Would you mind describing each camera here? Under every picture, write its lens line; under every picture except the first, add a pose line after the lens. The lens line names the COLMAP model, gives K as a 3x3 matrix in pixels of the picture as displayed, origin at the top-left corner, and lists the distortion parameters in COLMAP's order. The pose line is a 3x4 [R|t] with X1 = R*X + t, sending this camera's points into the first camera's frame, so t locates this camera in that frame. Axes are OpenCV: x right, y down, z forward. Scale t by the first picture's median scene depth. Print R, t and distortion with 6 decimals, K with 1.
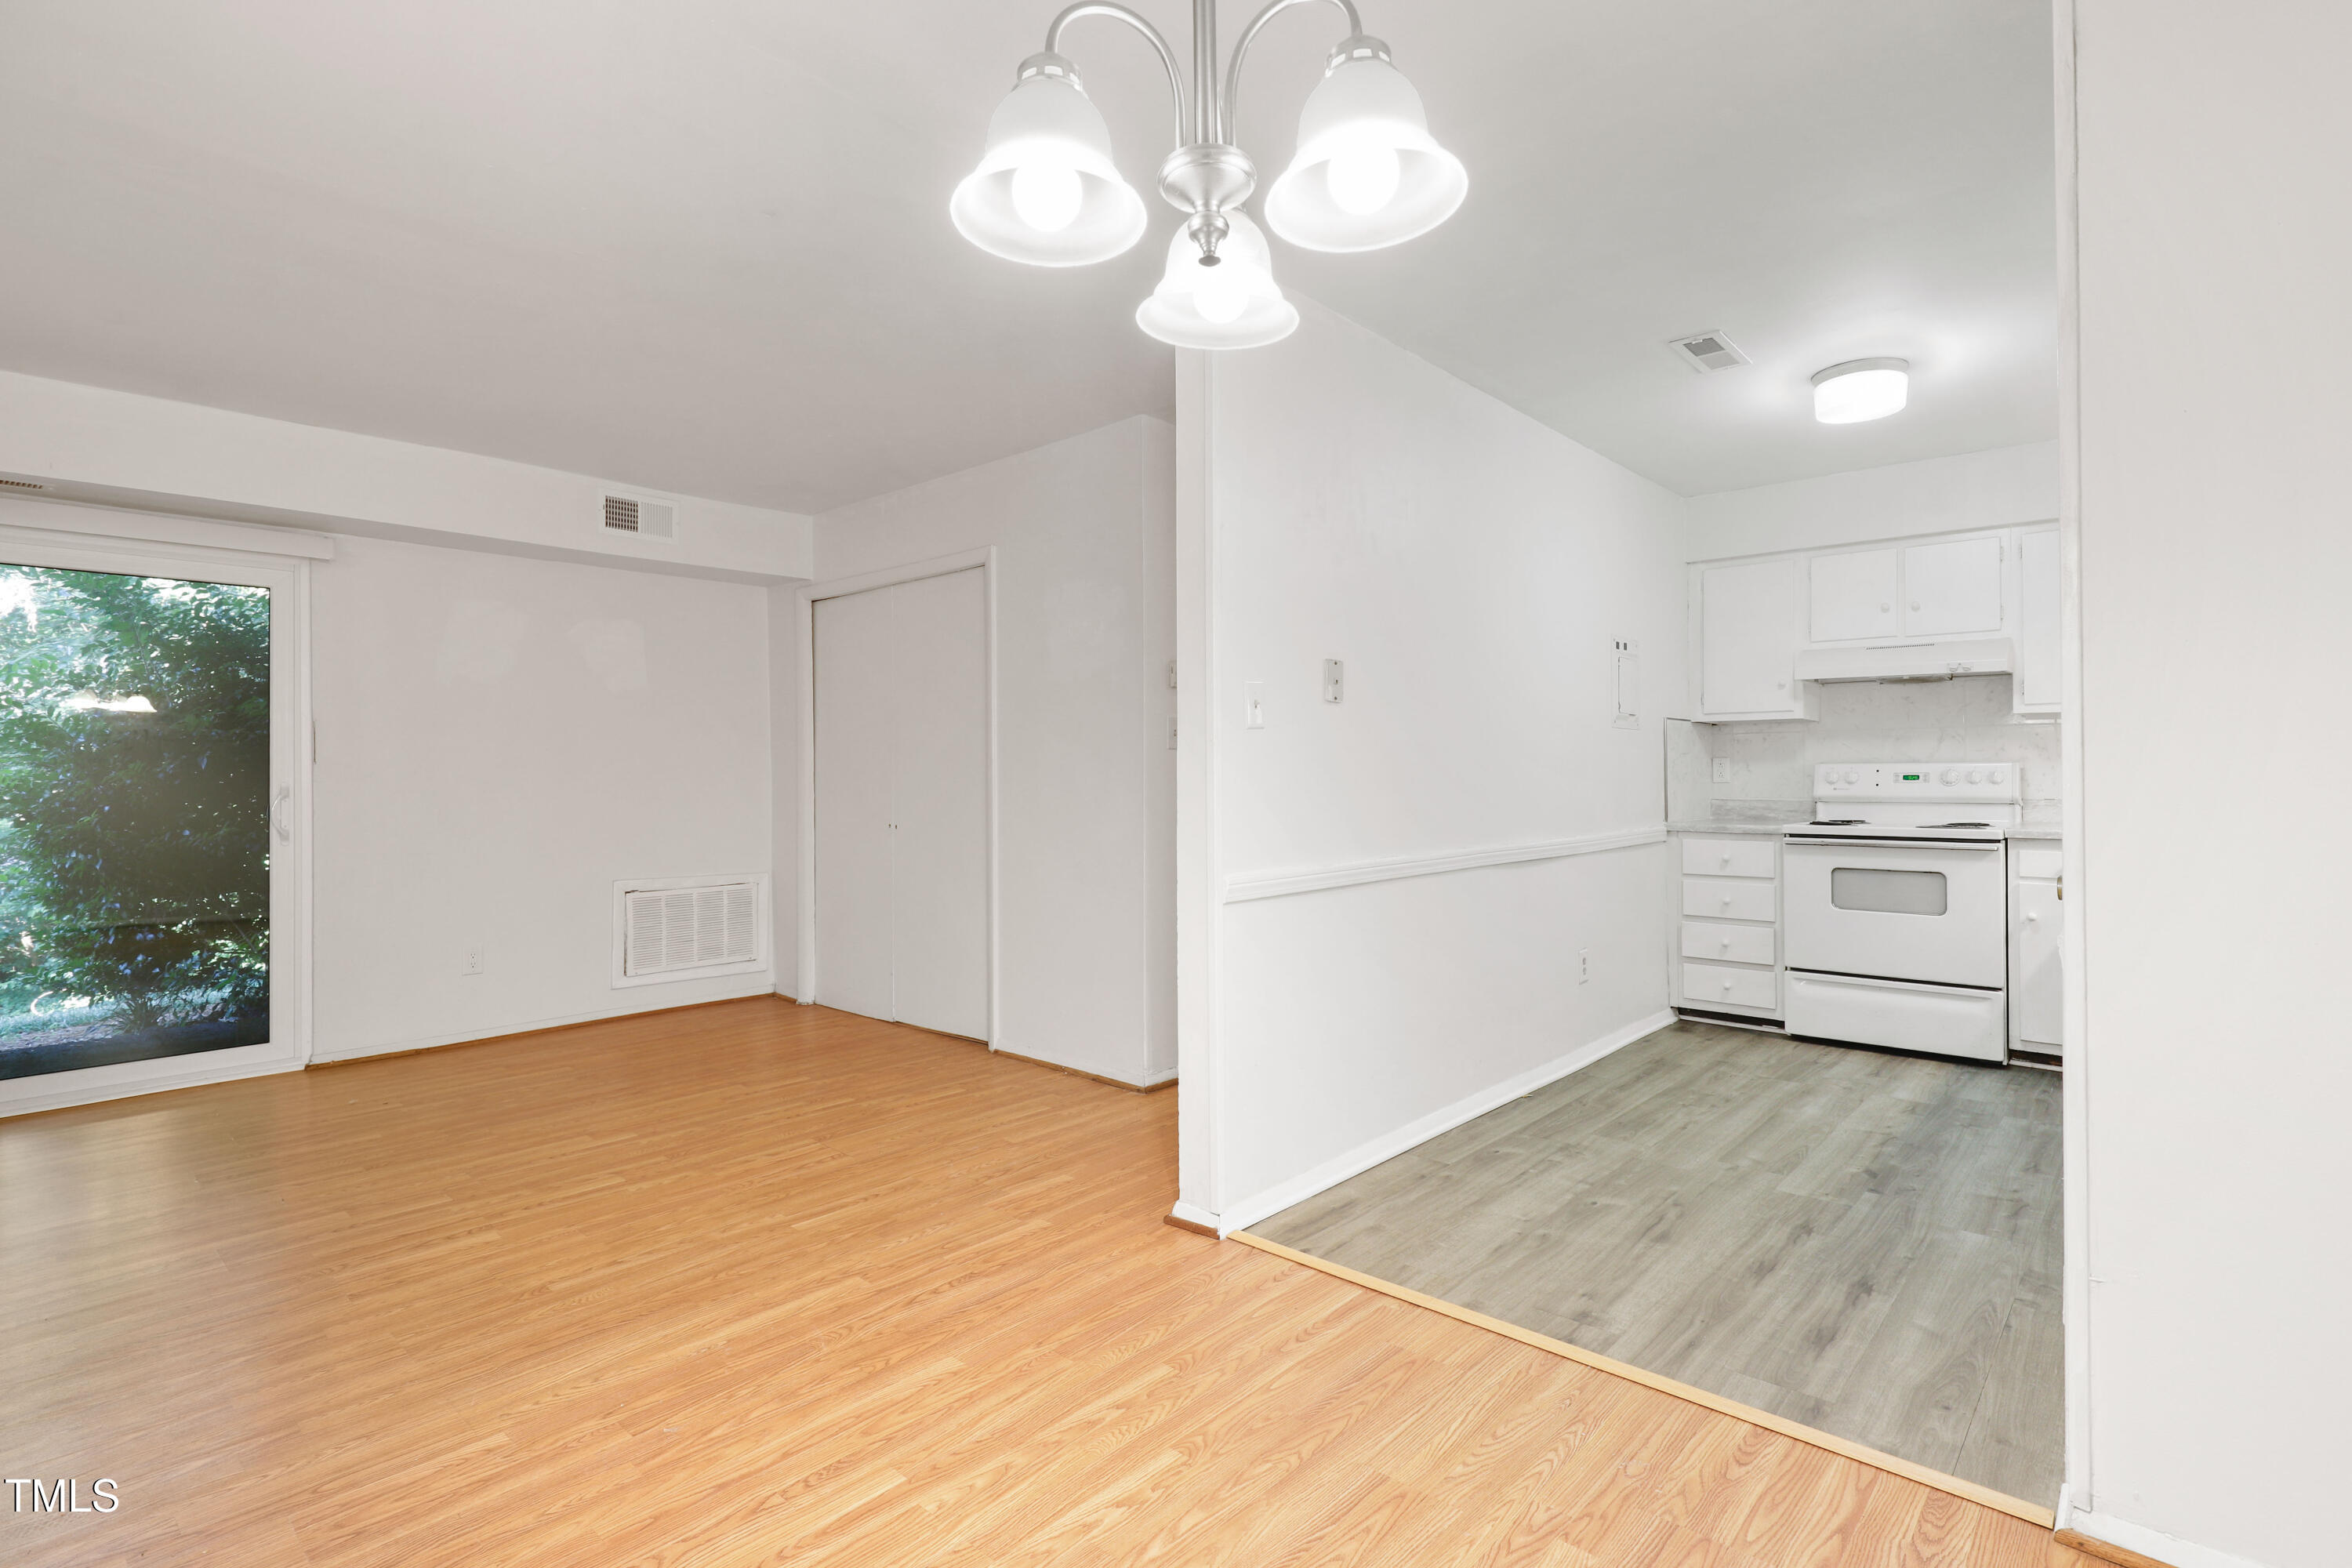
lens RADIAL K [[1115.1, 0, 1177.9], [0, 1115.1, 779.8], [0, 0, 1]] dist [-0.001950, -0.000491]
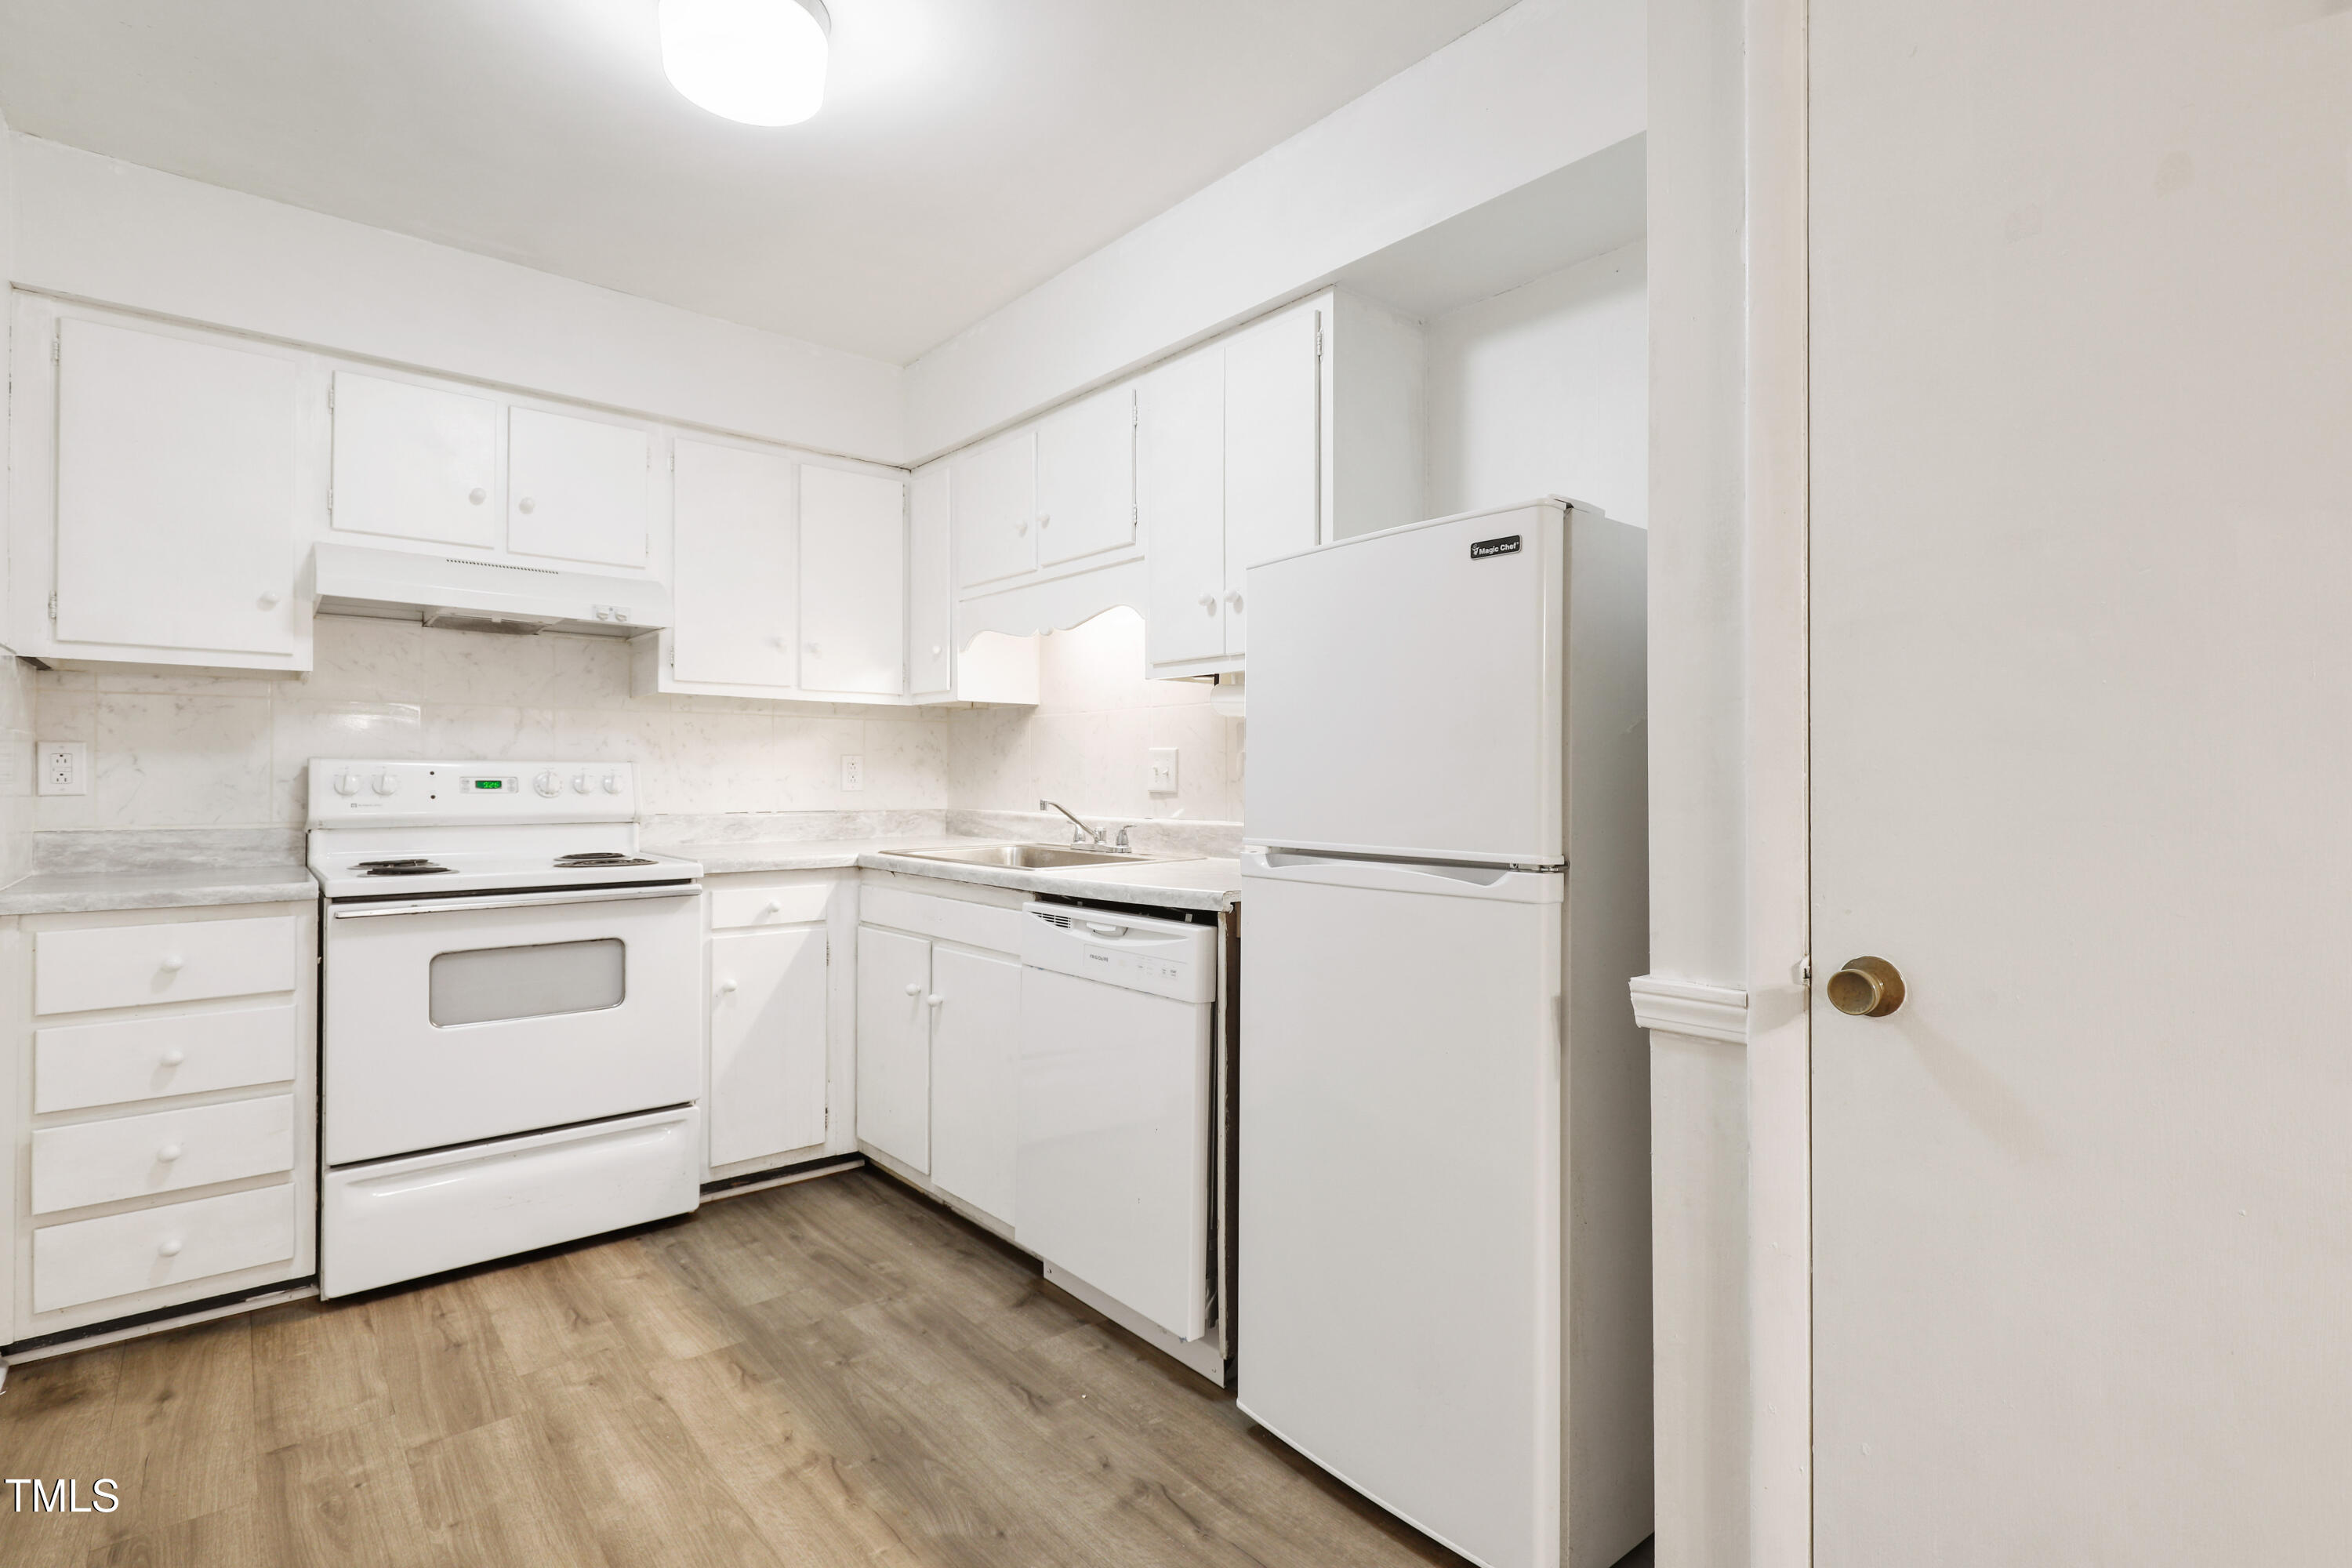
lens RADIAL K [[1115.1, 0, 1181.4], [0, 1115.1, 775.8], [0, 0, 1]] dist [-0.001950, -0.000491]
pose [[0.111190, 0.004914, 0.993787, 0.094677], [-0.000894, 0.999988, -0.004844, -0.004264], [-0.993799, -0.000350, 0.111193, 0.574907]]
